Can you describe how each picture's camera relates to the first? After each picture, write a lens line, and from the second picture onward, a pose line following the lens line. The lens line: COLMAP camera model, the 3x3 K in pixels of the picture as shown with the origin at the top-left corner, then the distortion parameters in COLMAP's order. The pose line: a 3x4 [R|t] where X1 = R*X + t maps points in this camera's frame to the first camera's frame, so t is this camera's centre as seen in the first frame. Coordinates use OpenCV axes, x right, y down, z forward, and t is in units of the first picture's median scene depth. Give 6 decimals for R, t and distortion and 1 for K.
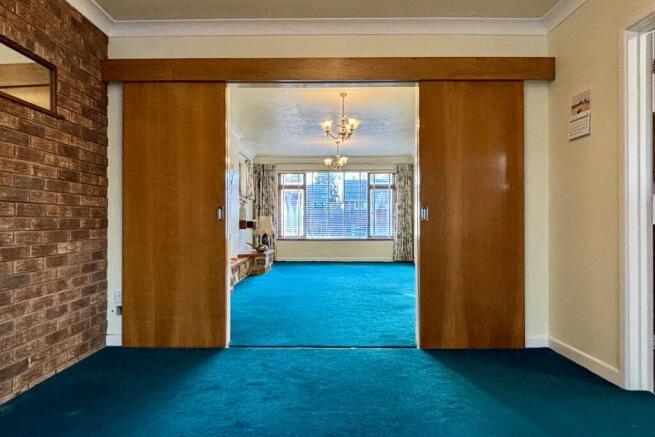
lens RADIAL K [[414.8, 0, 327.5], [0, 414.8, 218.5], [0, 0, 1]] dist [0.002255, 0.000862]
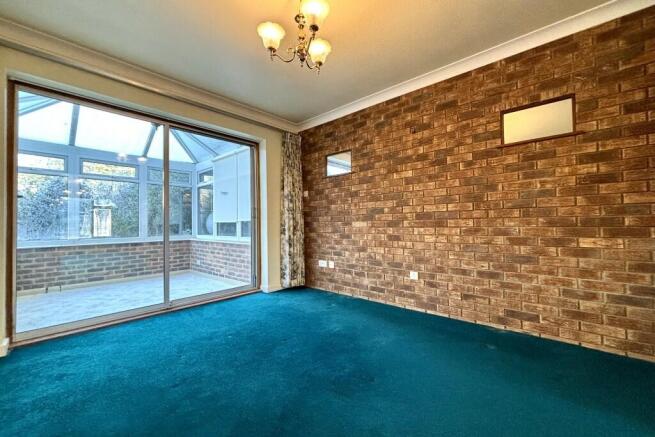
lens RADIAL K [[265.8, 0, 328.2], [0, 265.8, 217.8], [0, 0, 1]] dist [0.001803, 0.000108]
pose [[-0.667246, -0.004495, -0.744823, 0.426691], [0.020484, 0.999493, -0.024382, 0.005378], [0.744555, -0.031526, -0.666816, 1.010195]]
